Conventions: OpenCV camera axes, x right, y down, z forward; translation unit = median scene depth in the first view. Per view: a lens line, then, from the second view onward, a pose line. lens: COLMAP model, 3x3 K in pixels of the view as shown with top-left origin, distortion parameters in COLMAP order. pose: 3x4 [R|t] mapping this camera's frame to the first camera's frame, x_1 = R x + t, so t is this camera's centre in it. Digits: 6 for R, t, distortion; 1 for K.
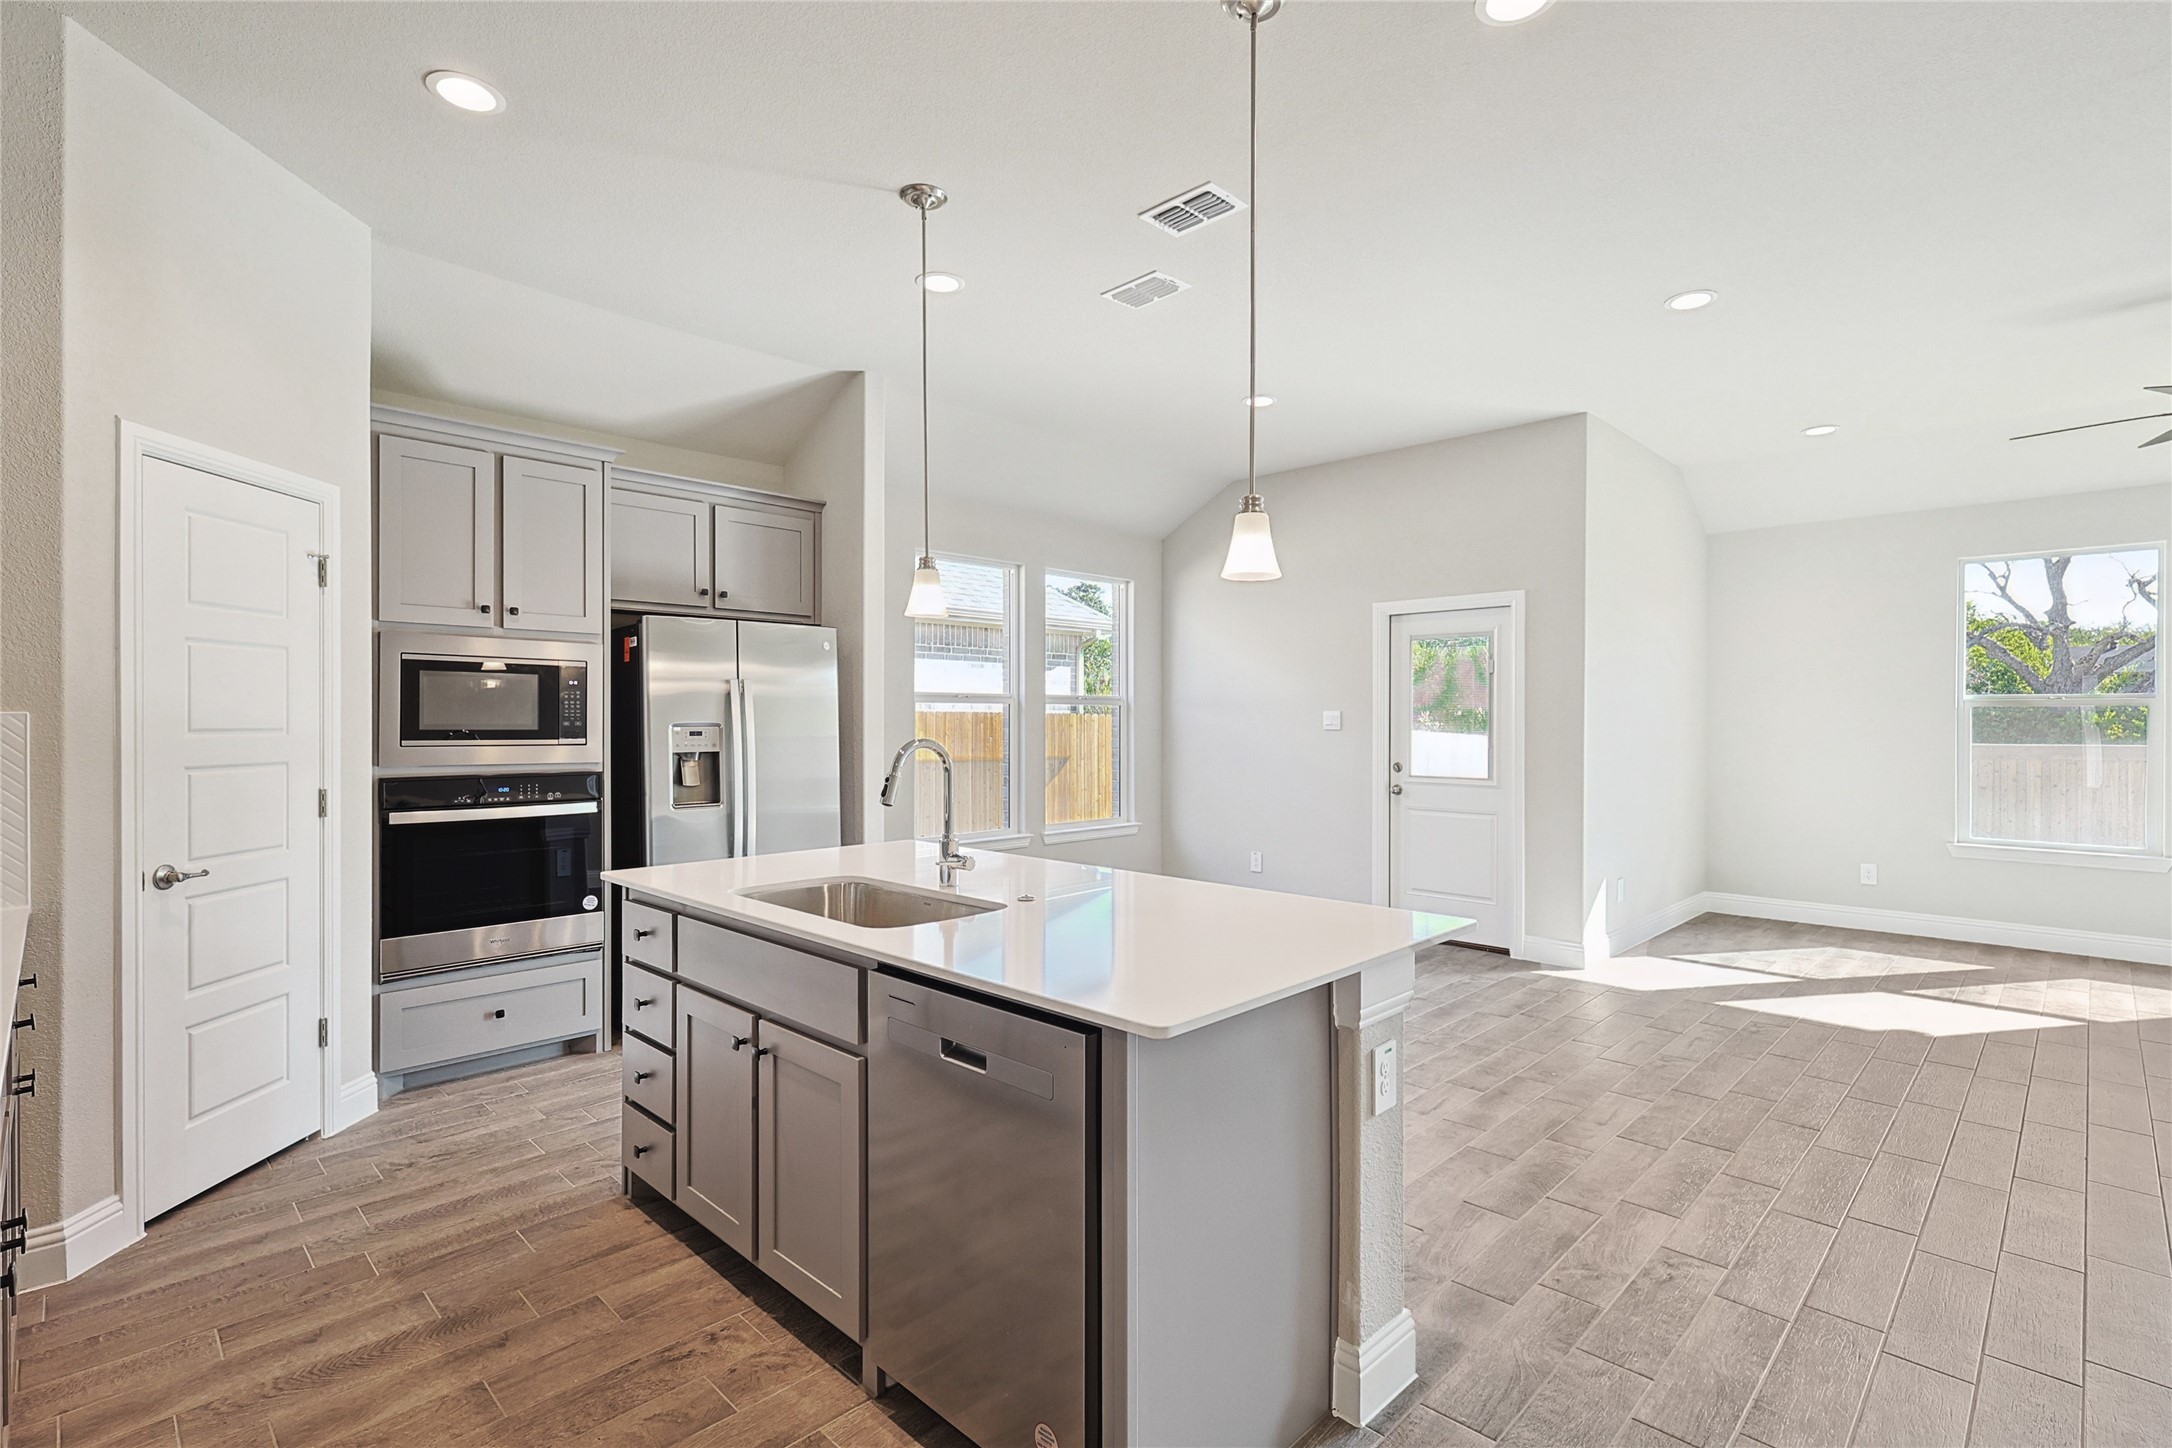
lens RADIAL K [[1013.0, 0, 1086.0], [0, 1013.0, 724.0], [0, 0, 1]] dist [0.002667, 0.000190]
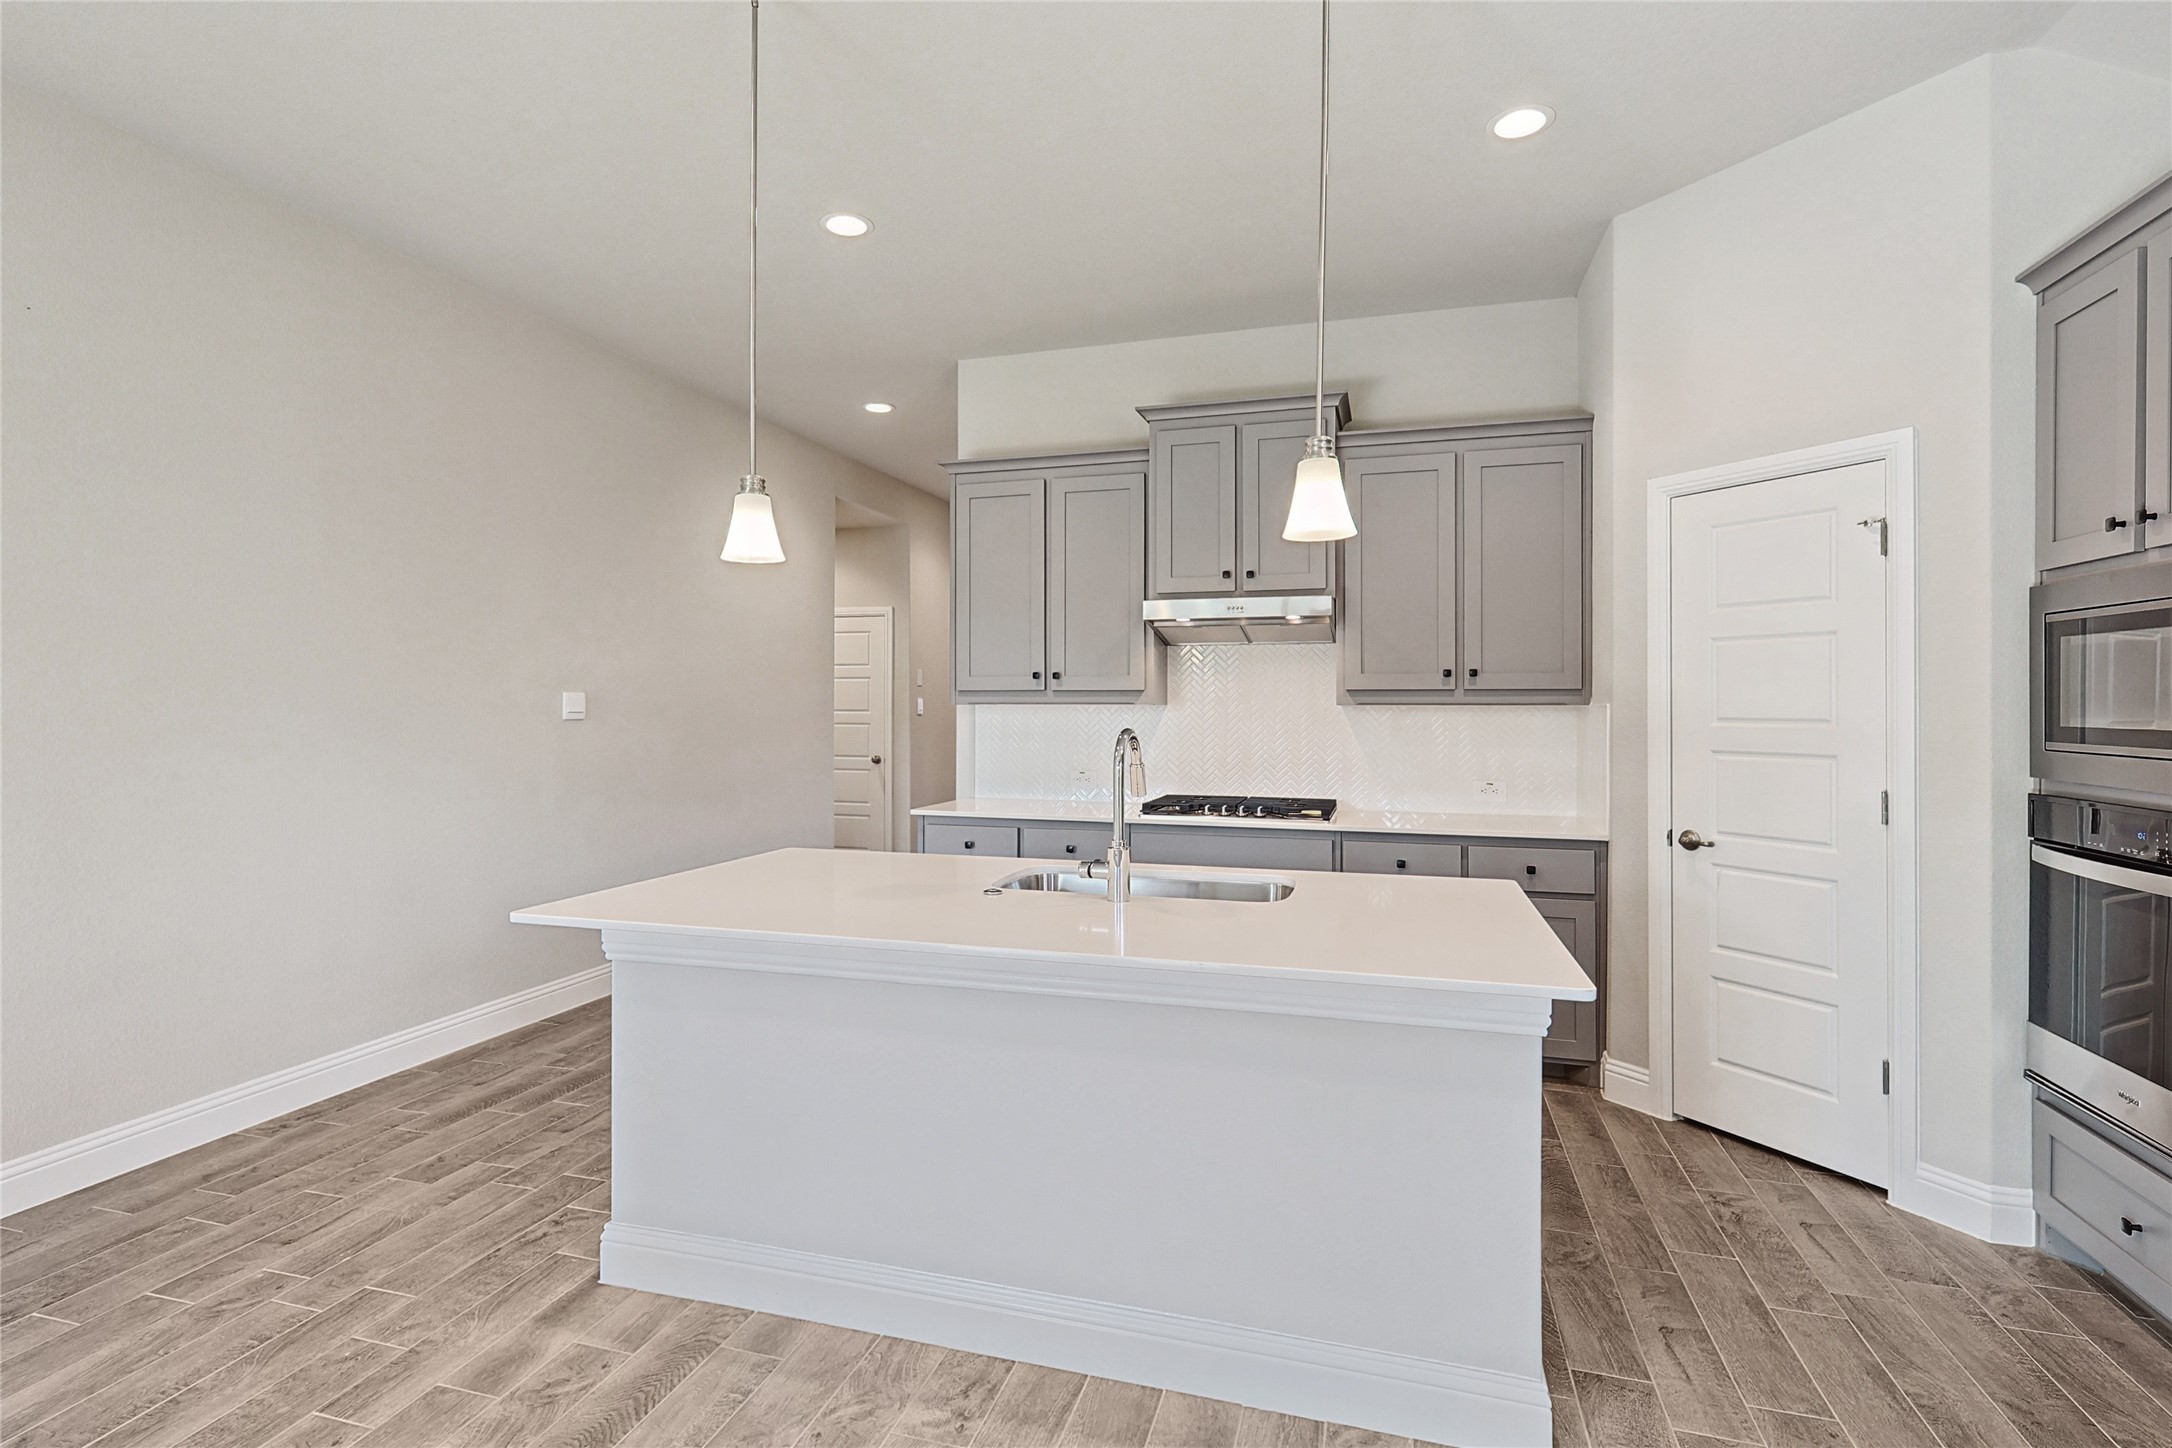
lens RADIAL K [[1027.3, 0, 1088.0], [0, 1027.3, 706.2], [0, 0, 1]] dist [0.000341, 0.000000]
pose [[-0.881996, -0.002275, -0.471251, 0.212565], [-0.004740, 0.999981, 0.004042, -0.006702], [0.471233, 0.005799, -0.881990, 1.244901]]
